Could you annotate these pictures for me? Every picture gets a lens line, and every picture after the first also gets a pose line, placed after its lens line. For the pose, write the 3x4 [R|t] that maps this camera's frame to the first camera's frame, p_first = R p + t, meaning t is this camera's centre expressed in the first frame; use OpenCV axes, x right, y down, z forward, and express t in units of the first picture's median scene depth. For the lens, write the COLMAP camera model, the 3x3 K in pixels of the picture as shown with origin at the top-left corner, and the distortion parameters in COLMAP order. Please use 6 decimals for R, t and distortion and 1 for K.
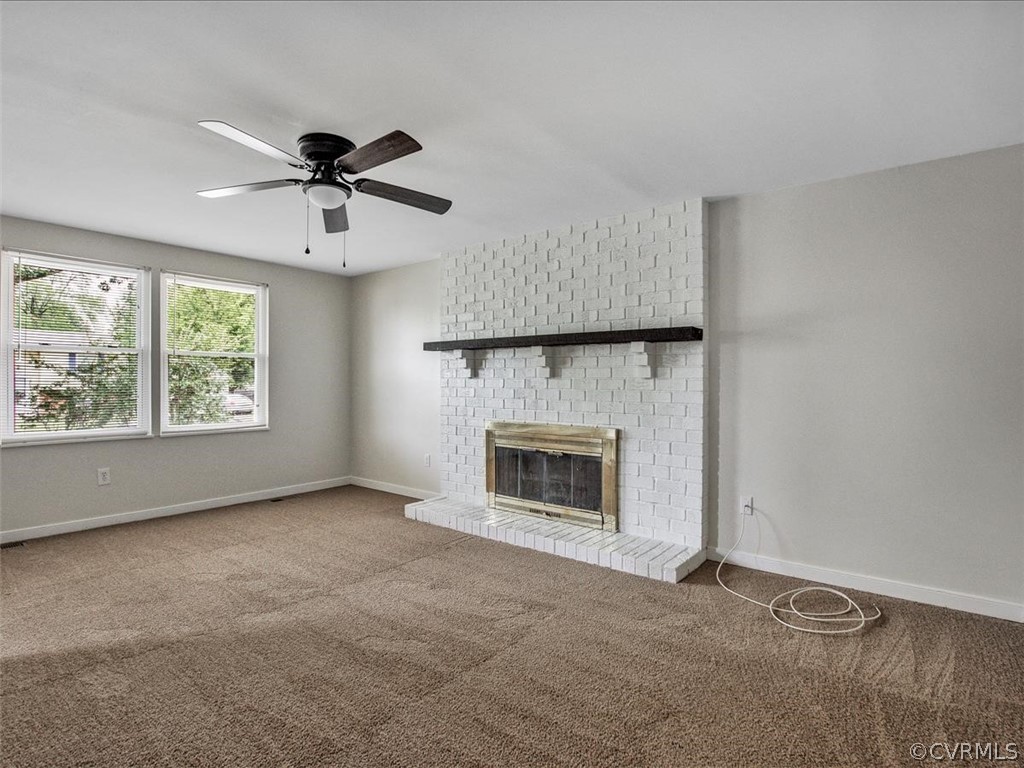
lens RADIAL K [[527.7, 0, 514.4], [0, 527.7, 381.0], [0, 0, 1]] dist [-0.026092, 0.002610]
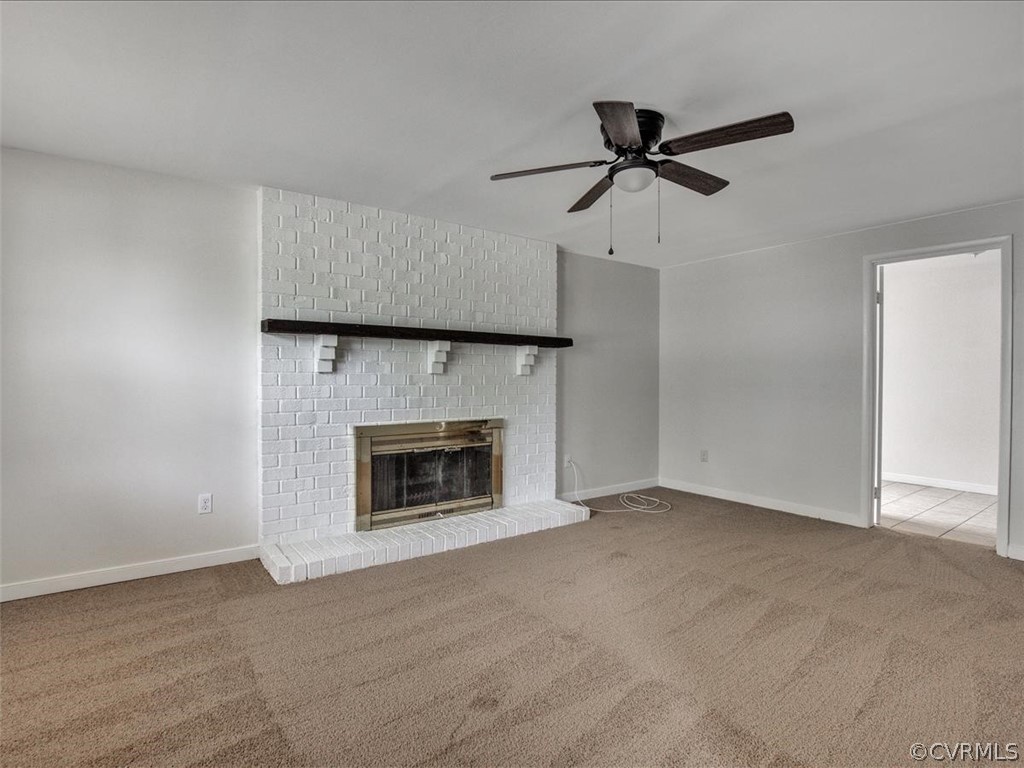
lens RADIAL K [[527.7, 0, 511.9], [0, 527.7, 384.0], [0, 0, 1]] dist [-0.026092, 0.002610]
pose [[0.261649, -0.013651, 0.965066, -0.826719], [-0.000612, 0.999897, 0.014310, -0.001016], [-0.965163, -0.004335, 0.261614, 0.608348]]
